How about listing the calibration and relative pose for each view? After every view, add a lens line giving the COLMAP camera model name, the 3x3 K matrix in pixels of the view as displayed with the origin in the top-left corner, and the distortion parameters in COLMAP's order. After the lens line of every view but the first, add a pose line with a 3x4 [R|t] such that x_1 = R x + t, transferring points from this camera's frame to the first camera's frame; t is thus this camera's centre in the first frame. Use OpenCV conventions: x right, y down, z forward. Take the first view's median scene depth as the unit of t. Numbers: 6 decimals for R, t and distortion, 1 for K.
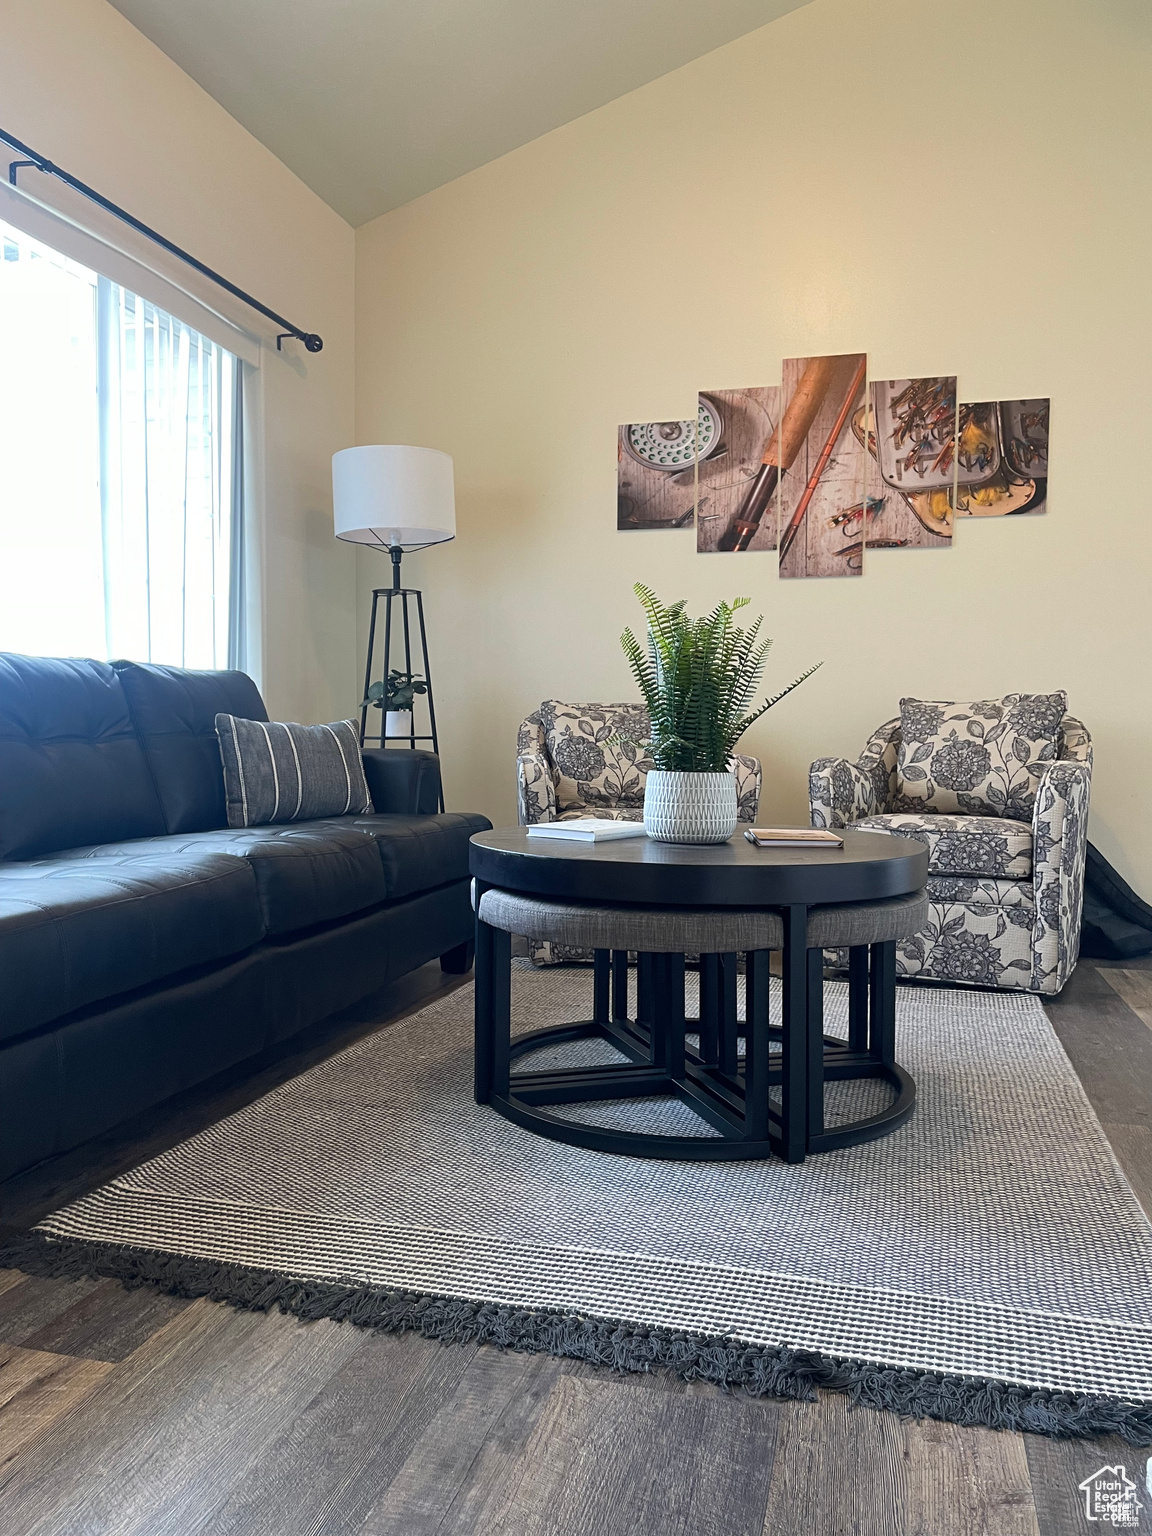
lens RADIAL K [[1154.6, 0, 564.6], [0, 1154.6, 772.3], [0, 0, 1]] dist [0.059945, -0.063780]
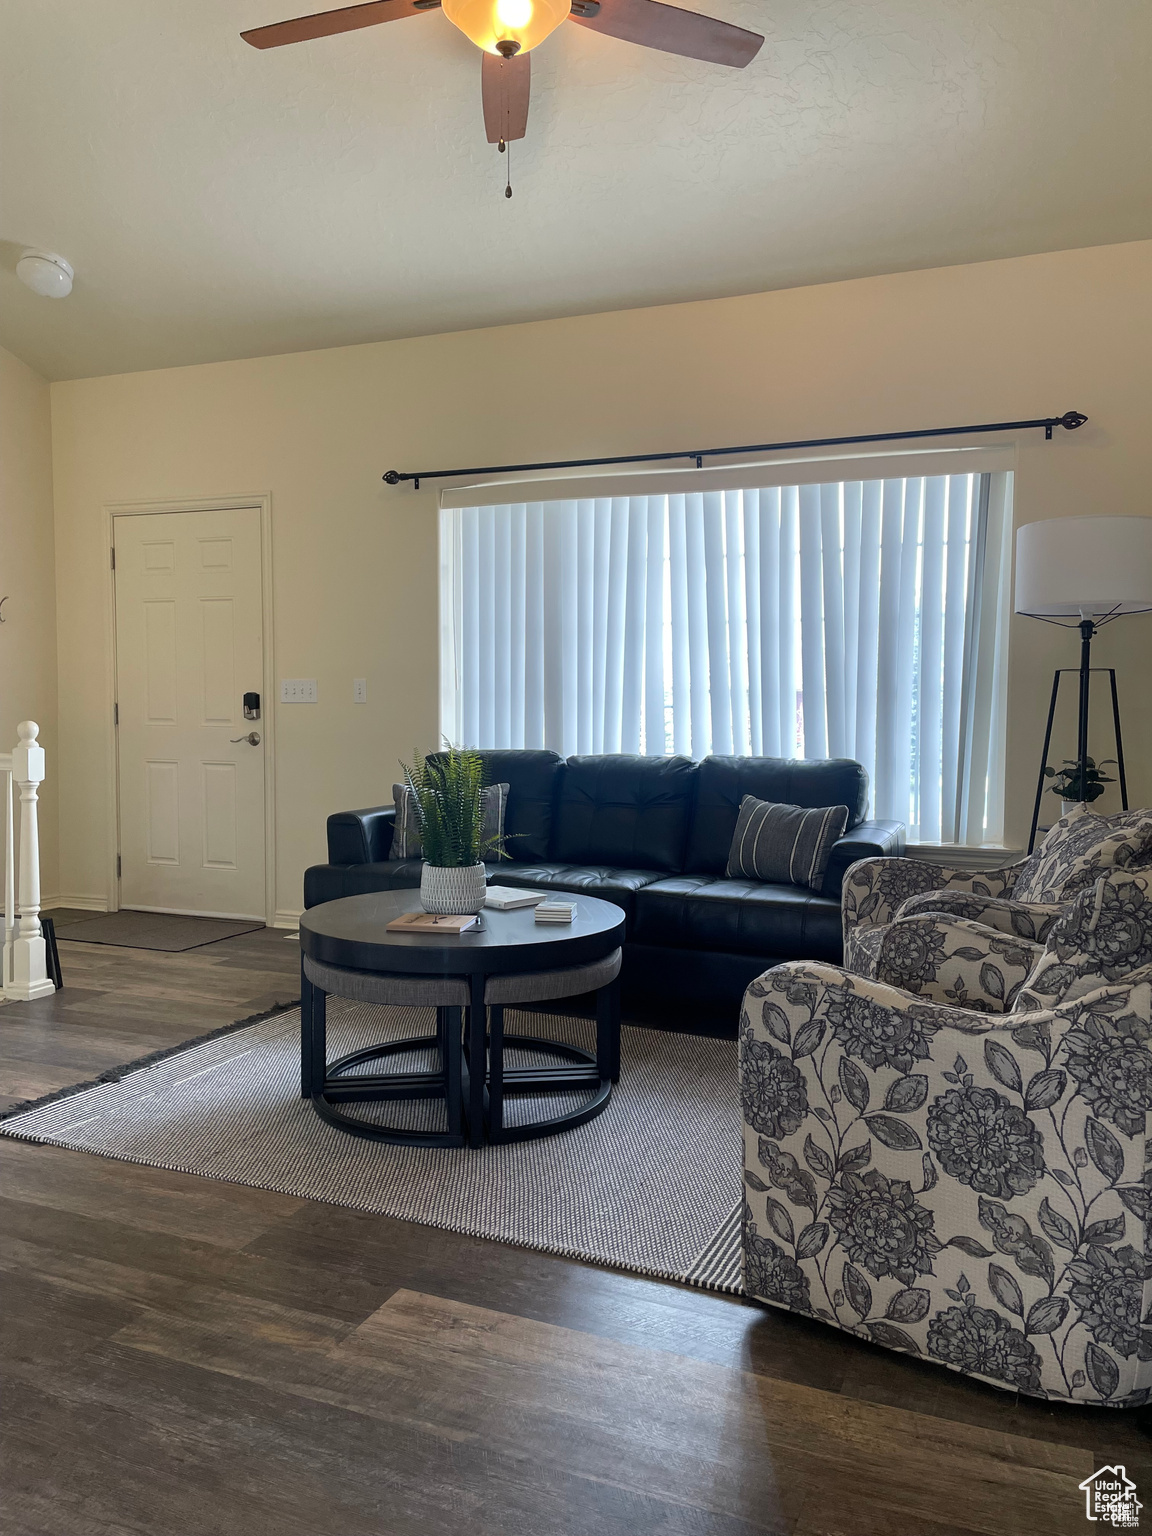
lens RADIAL K [[1154.6, 0, 585.2], [0, 1154.6, 768.5], [0, 0, 1]] dist [0.059945, -0.063780]
pose [[-0.115431, 0.056794, -0.991691, 0.828946], [-0.048791, 0.996835, 0.062767, -0.120186], [0.992117, 0.055631, -0.112294, 0.729259]]
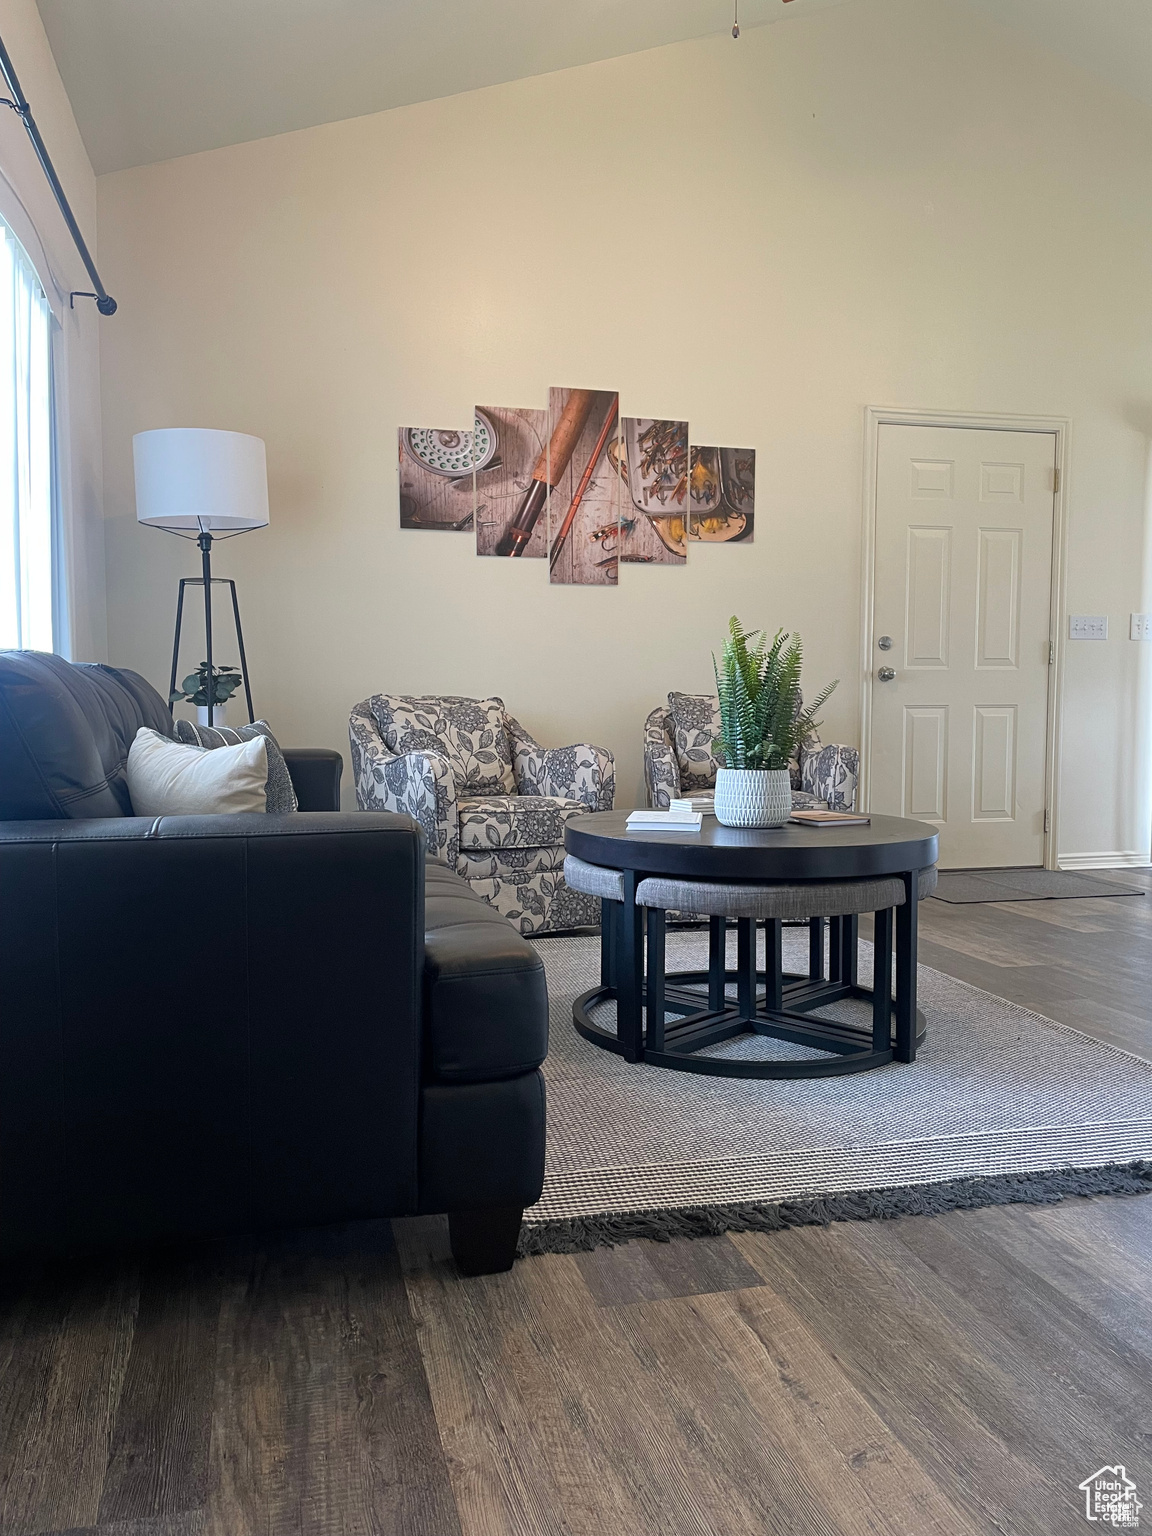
lens RADIAL K [[1154.6, 0, 565.8], [0, 1154.6, 767.6], [0, 0, 1]] dist [0.059945, -0.063780]
pose [[0.870585, -0.036614, 0.490654, -0.369664], [0.024100, 0.999204, 0.031801, -0.025468], [-0.491428, -0.015861, 0.870774, 0.016510]]
